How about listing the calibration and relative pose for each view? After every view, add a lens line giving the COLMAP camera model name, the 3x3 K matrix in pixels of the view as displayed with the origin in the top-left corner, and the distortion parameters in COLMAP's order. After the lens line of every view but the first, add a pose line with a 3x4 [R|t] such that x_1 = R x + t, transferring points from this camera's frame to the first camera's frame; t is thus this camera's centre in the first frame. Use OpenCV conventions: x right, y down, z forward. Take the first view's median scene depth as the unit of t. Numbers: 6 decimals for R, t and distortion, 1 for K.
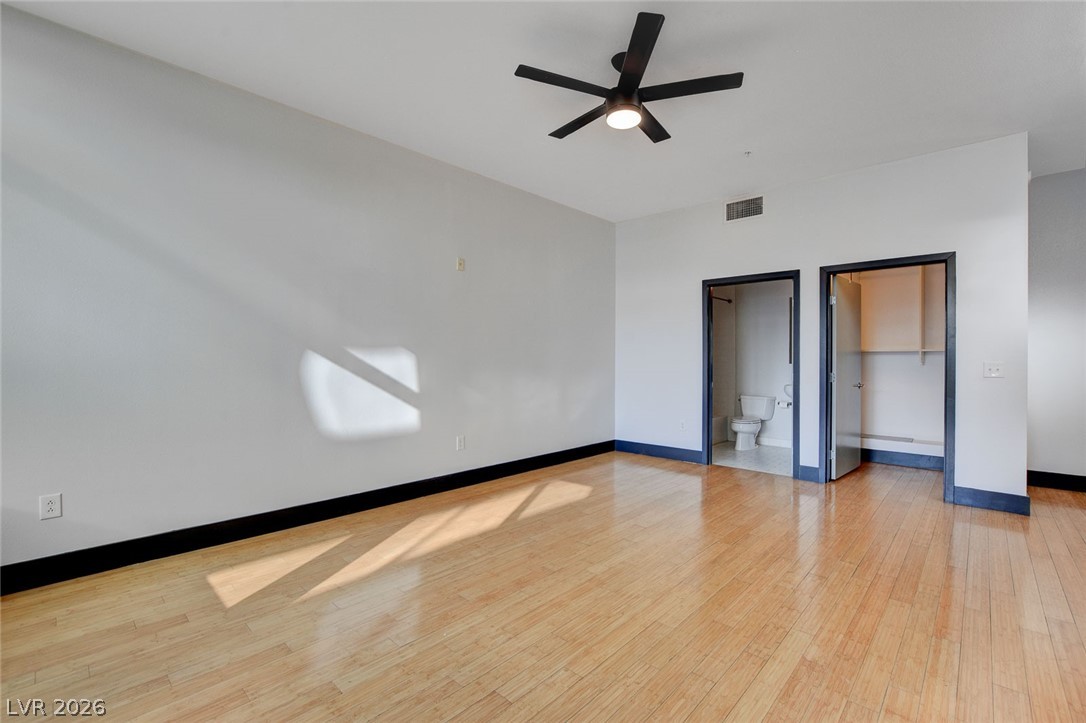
lens RADIAL K [[480.8, 0, 556.4], [0, 480.8, 363.1], [0, 0, 1]] dist [-0.017215, 0.000287]
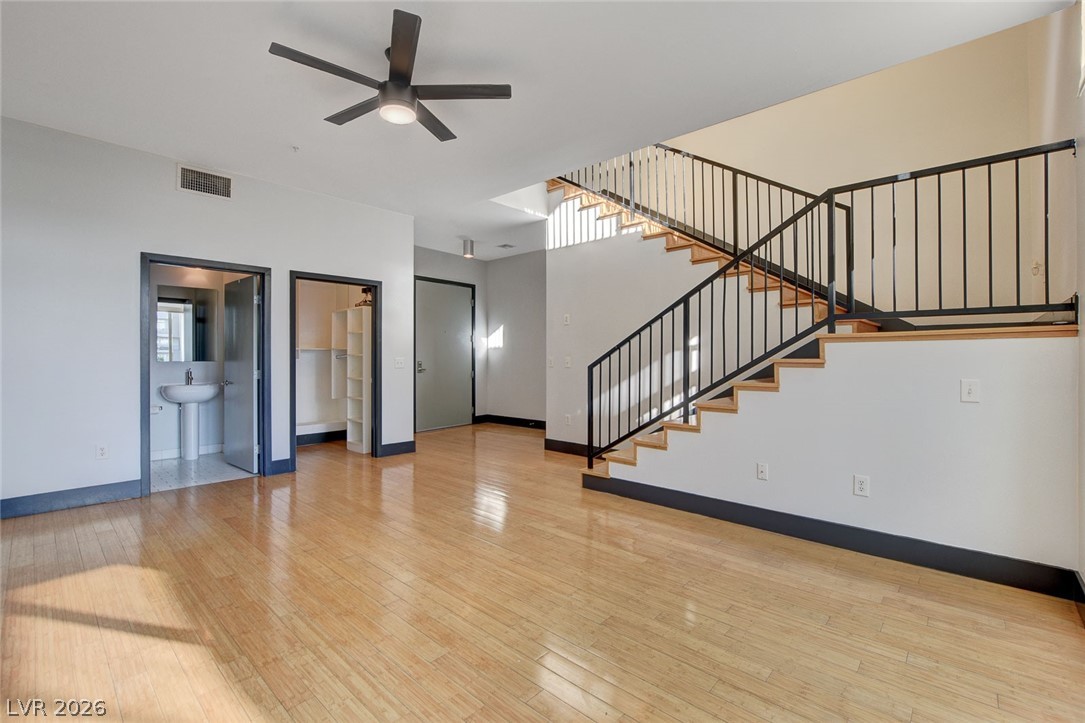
lens RADIAL K [[474.7, 0, 552.9], [0, 474.7, 360.8], [0, 0, 1]] dist [-0.018574, 0.000045]
pose [[-0.008631, -0.011355, 0.999898, -0.819718], [0.010815, 0.999876, 0.011448, -0.007518], [-0.999904, 0.010912, -0.008507, 0.685699]]
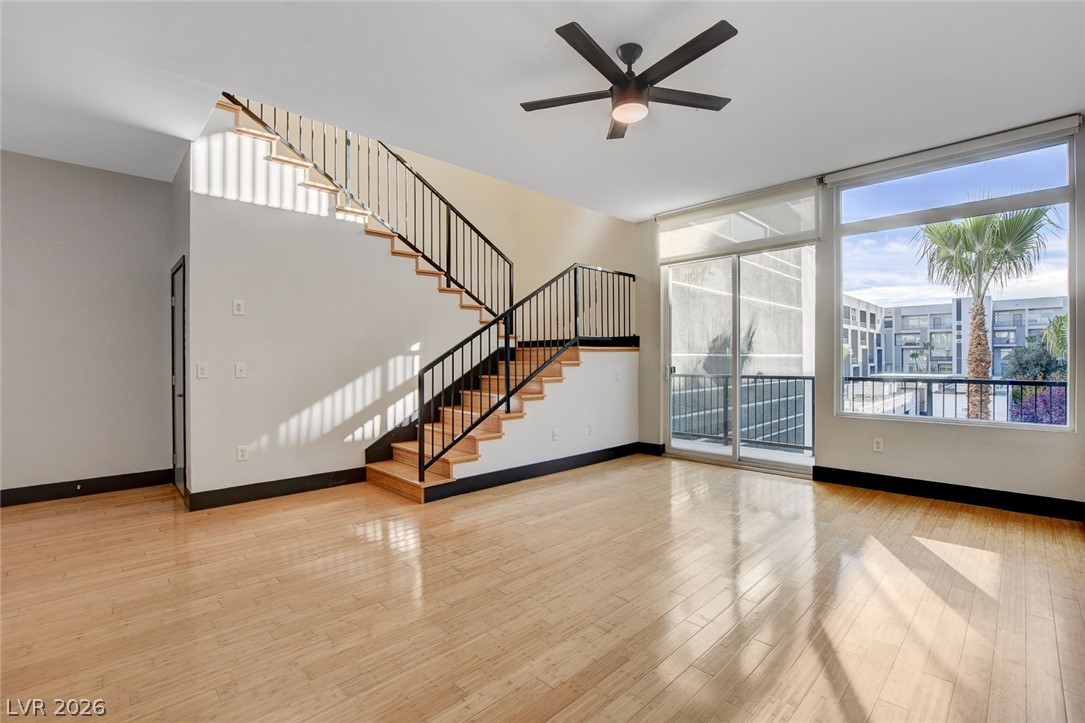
lens RADIAL K [[474.7, 0, 552.9], [0, 474.7, 360.8], [0, 0, 1]] dist [-0.018574, 0.000045]
pose [[-0.997882, -0.001051, 0.065039, 0.234861], [0.000074, 0.999851, 0.017284, -0.027408], [-0.065048, 0.017252, -0.997733, 1.952425]]
